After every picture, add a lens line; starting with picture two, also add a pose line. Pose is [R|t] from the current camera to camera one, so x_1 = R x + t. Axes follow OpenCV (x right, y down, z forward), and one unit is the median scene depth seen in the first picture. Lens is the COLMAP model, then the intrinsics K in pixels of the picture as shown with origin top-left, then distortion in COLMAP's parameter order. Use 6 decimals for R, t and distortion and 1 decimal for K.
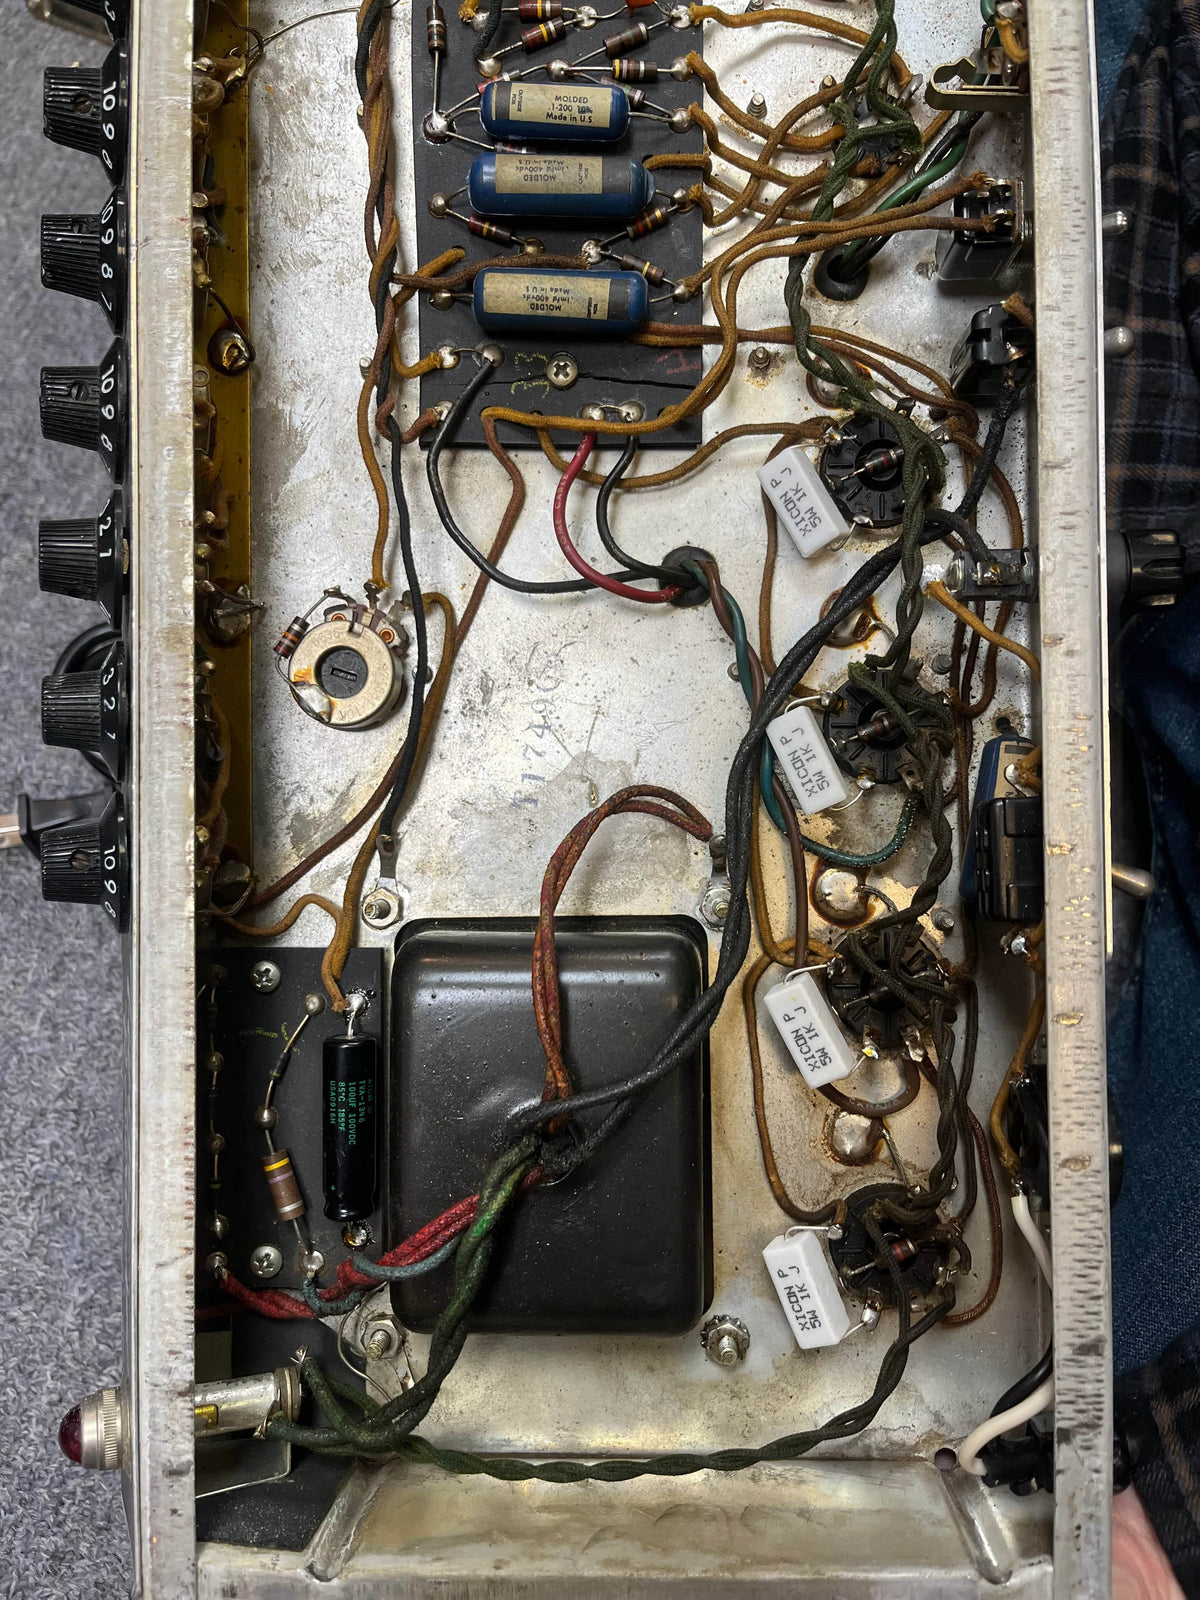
lens RADIAL K [[1219.6, 0, 597.5], [0, 1219.6, 801.7], [0, 0, 1]] dist [0.060929, -0.103835]
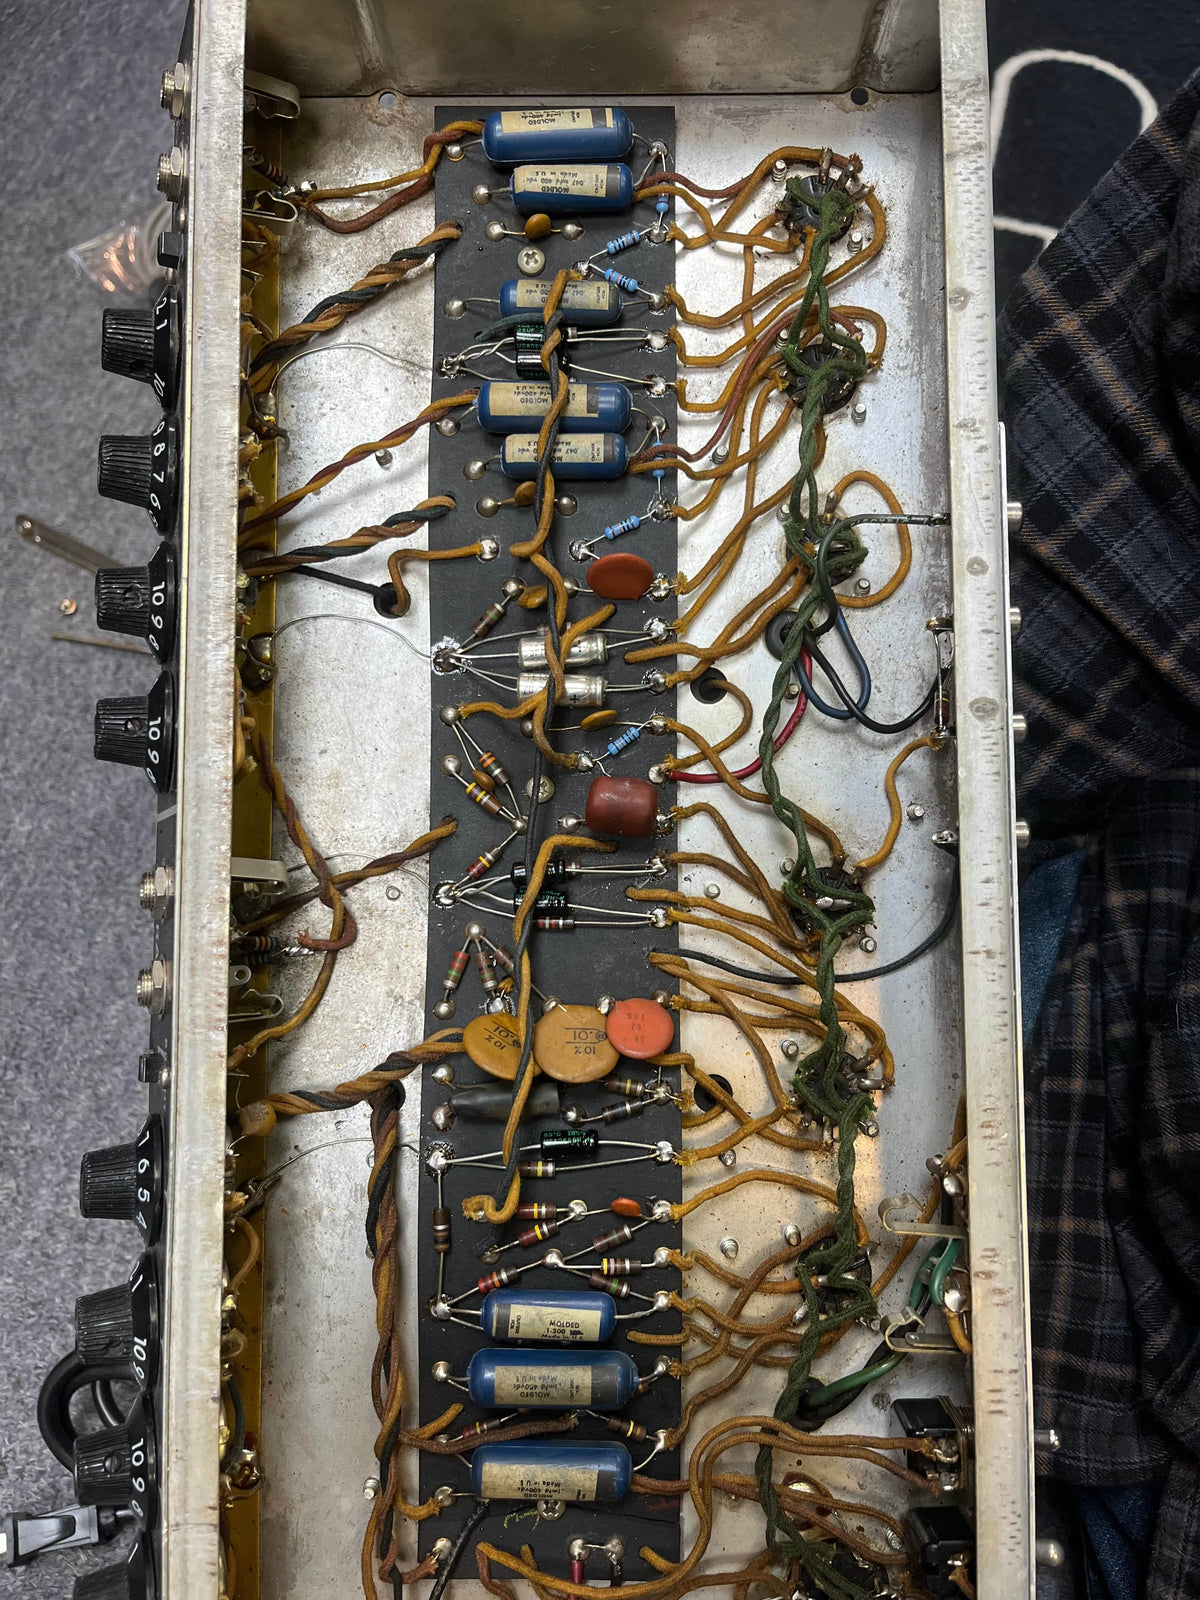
lens RADIAL K [[1219.6, 0, 602.8], [0, 1219.6, 787.1], [0, 0, 1]] dist [0.060929, -0.103835]
pose [[0.998951, 0.011171, 0.044402, -0.037526], [-0.008442, 0.998091, -0.061189, -0.893475], [-0.045001, 0.060750, 0.997138, -0.124172]]
